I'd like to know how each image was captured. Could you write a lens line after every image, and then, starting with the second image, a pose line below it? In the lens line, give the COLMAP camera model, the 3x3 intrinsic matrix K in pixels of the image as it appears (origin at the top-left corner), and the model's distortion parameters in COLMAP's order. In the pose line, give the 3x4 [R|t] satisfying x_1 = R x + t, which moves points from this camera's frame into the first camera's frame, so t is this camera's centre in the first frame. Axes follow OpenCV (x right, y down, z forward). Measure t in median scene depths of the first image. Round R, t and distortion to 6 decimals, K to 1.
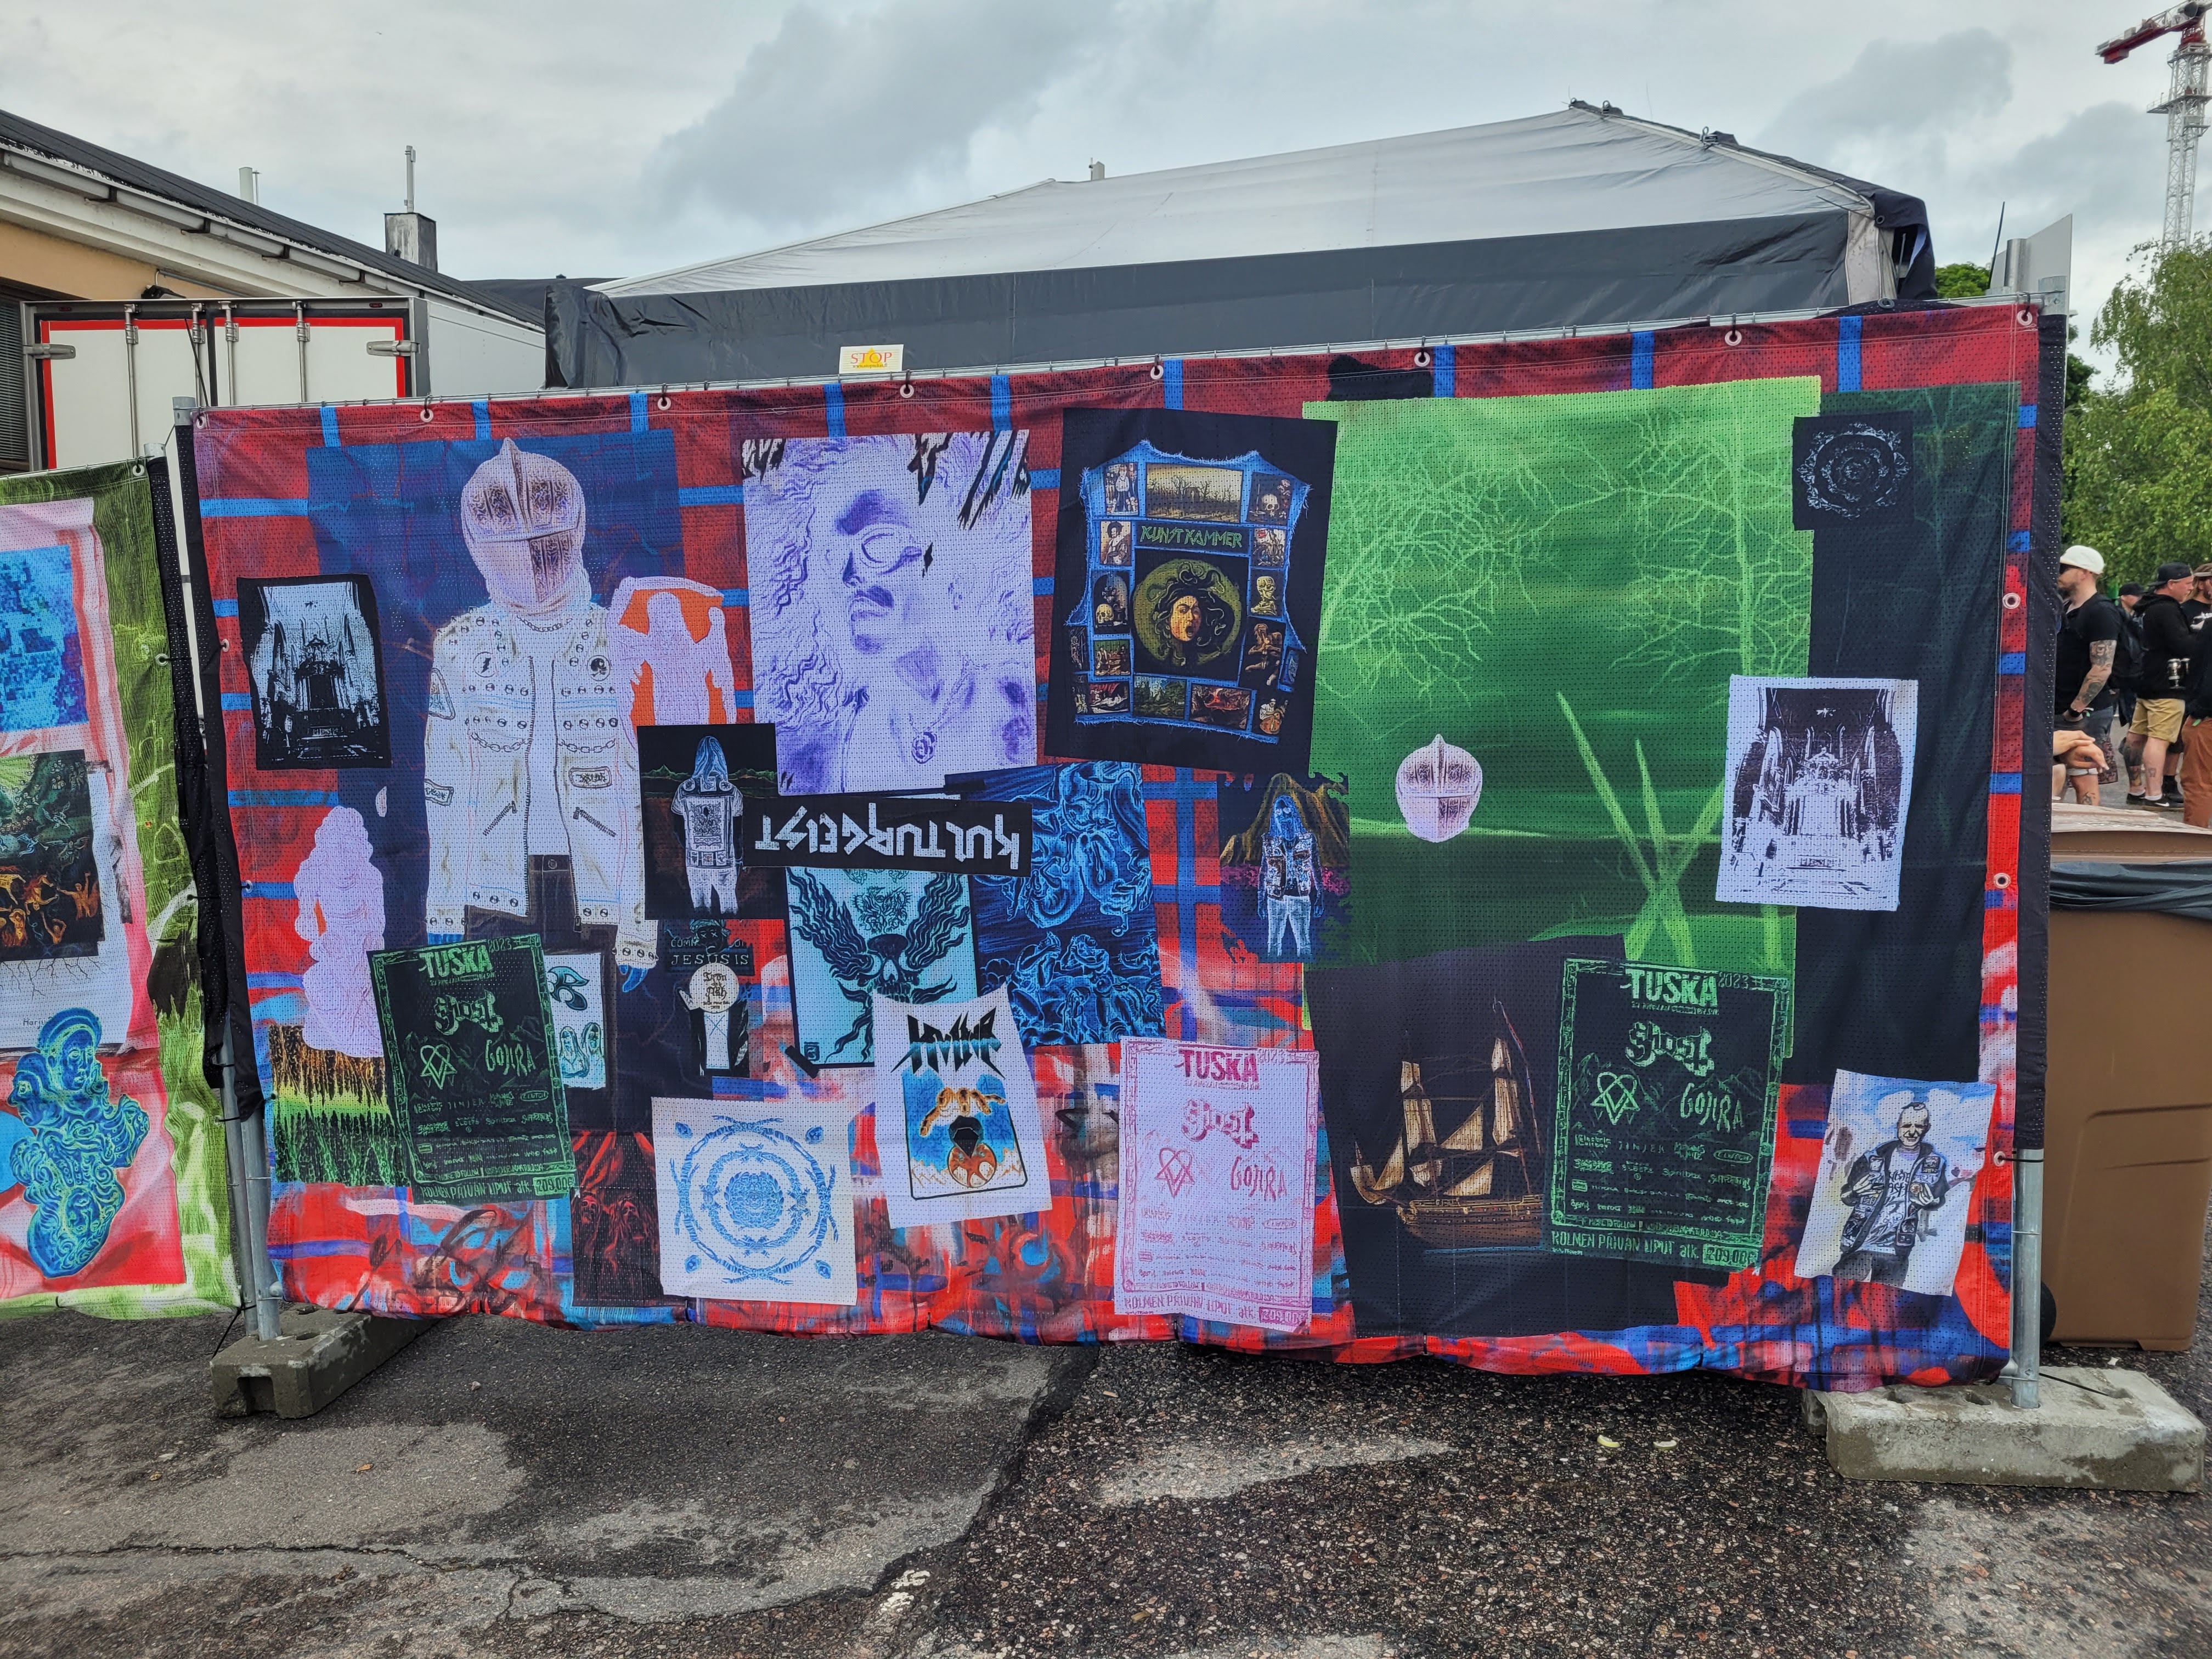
lens RADIAL K [[1650.7, 0, 1103.7], [0, 1650.7, 870.0], [0, 0, 1]] dist [0.007109, -0.030857]
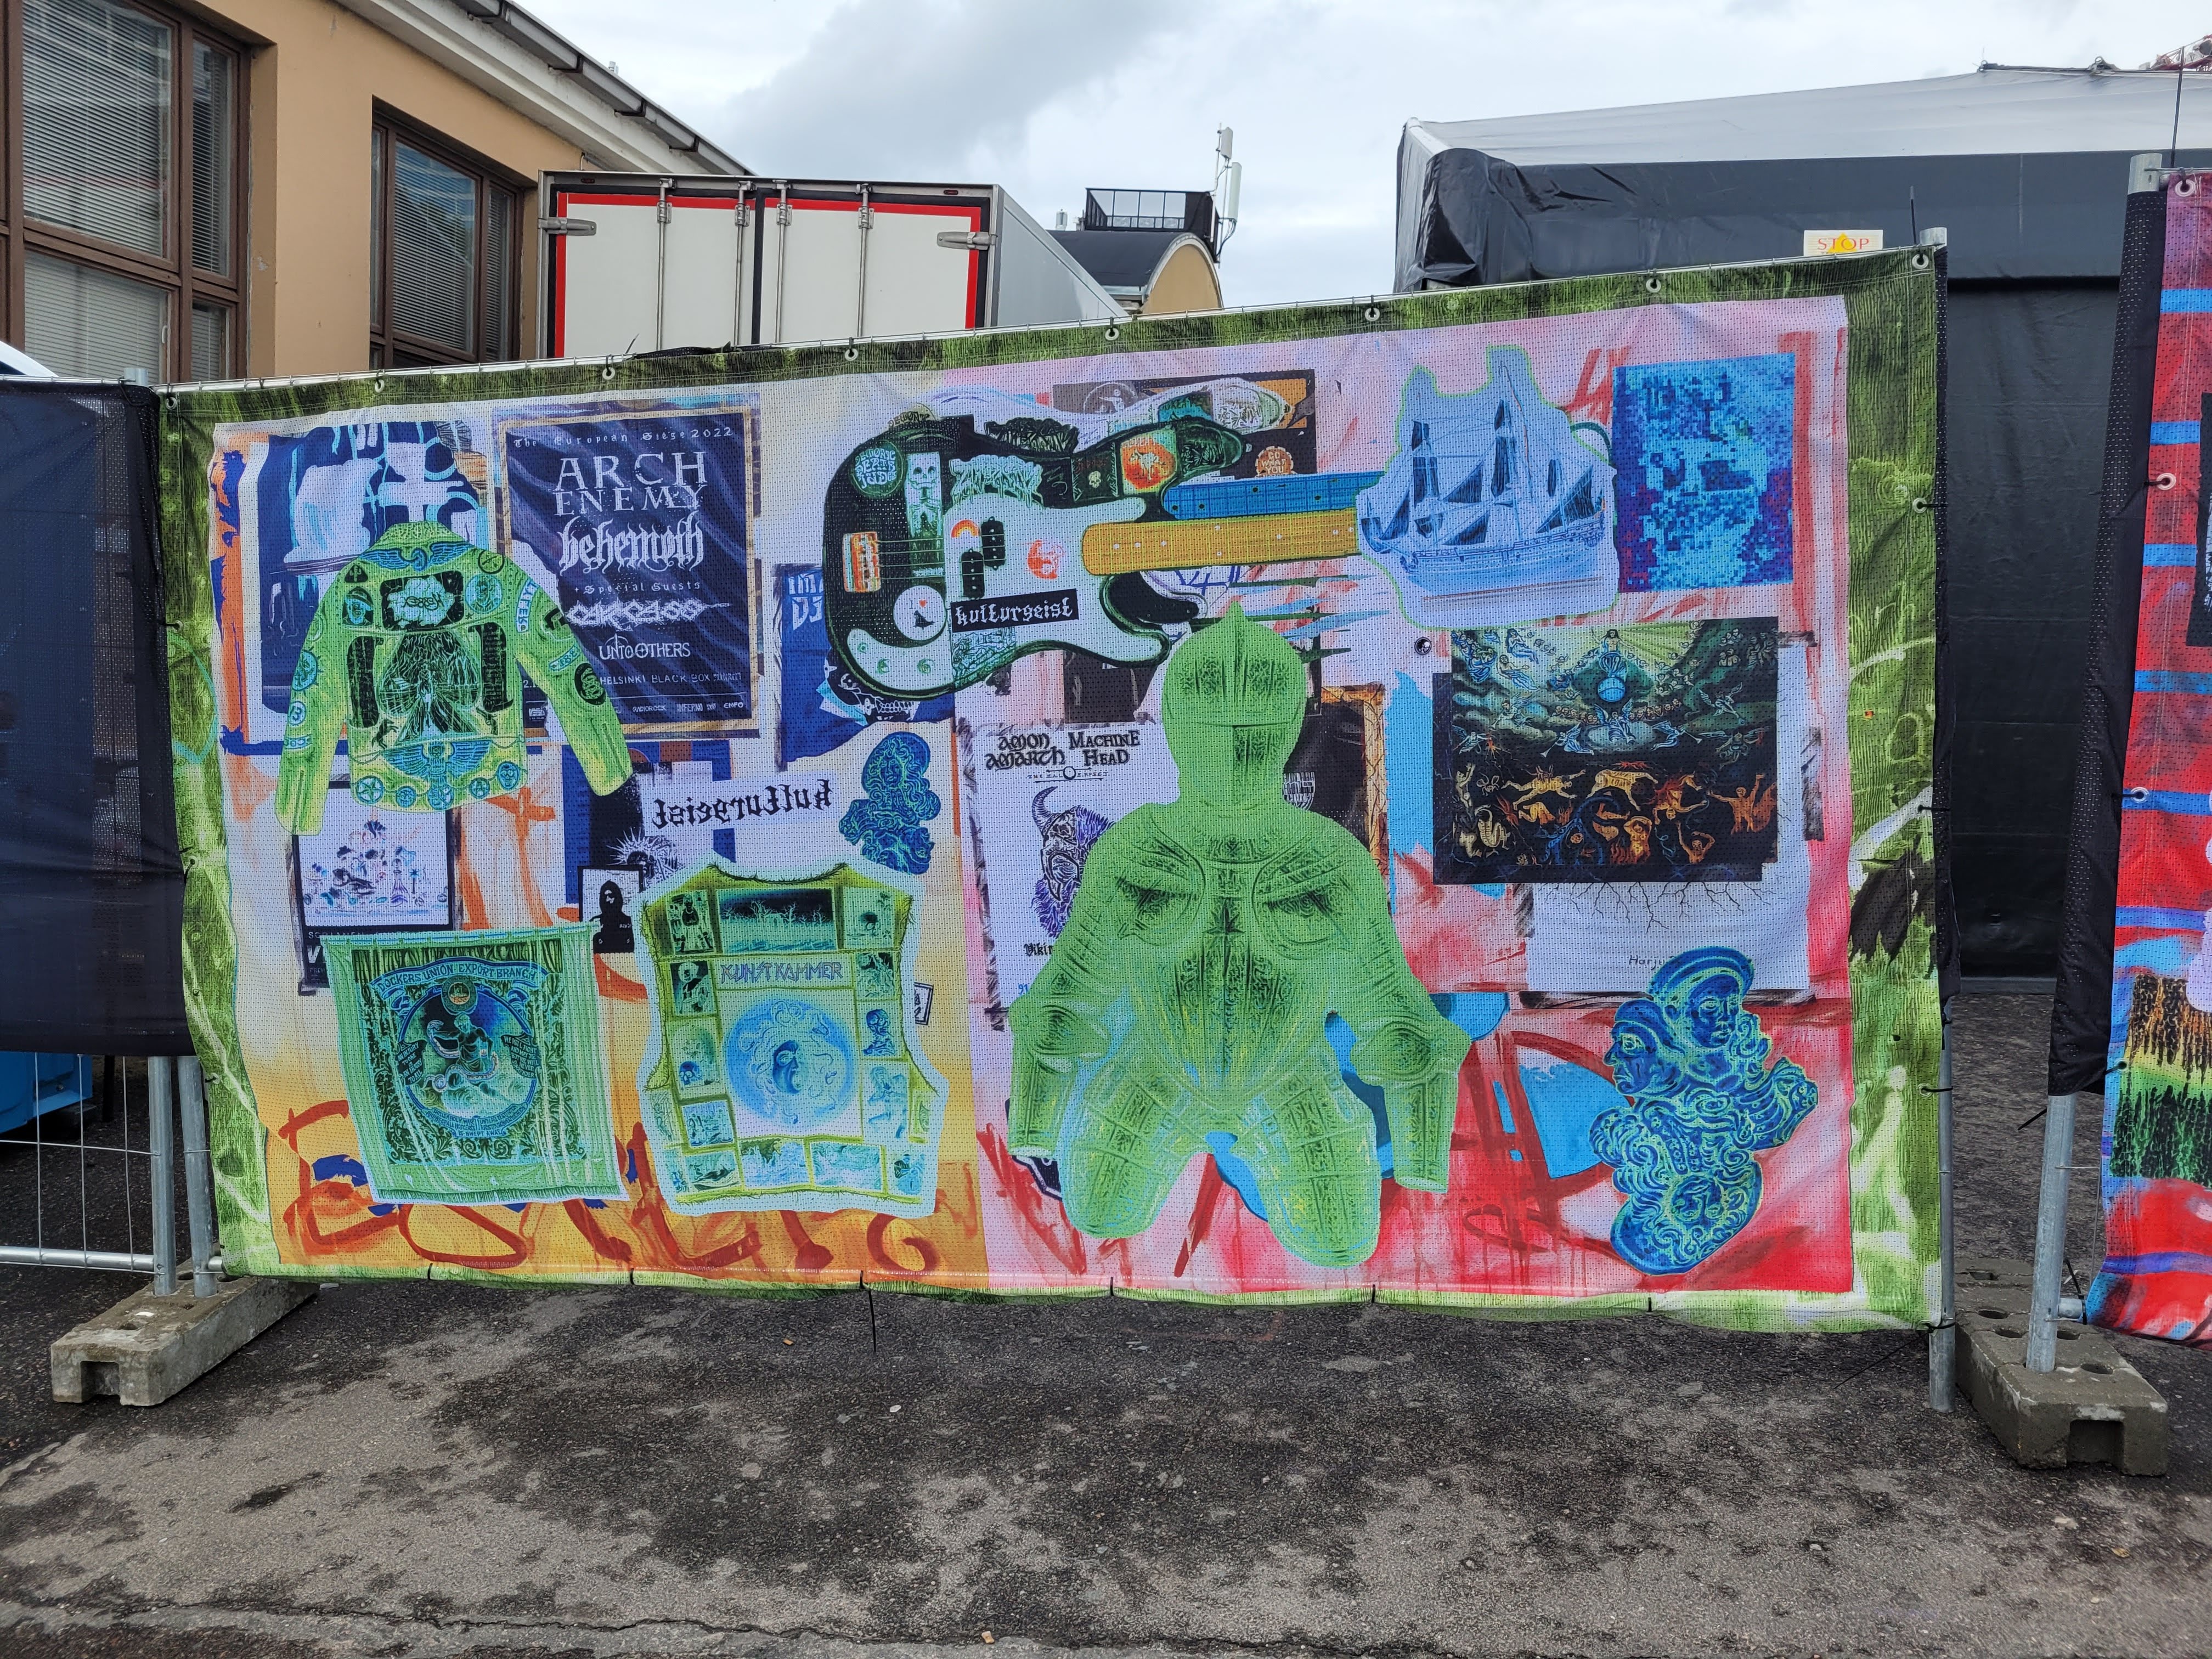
lens RADIAL K [[1706.1, 0, 1106.0], [0, 1706.1, 829.5], [0, 0, 1]] dist [0.060306, -0.160769]
pose [[0.999151, 0.040974, 0.004204, -0.932403], [-0.040882, 0.998965, -0.019930, 0.057488], [-0.005017, 0.019741, 0.999793, 0.183083]]
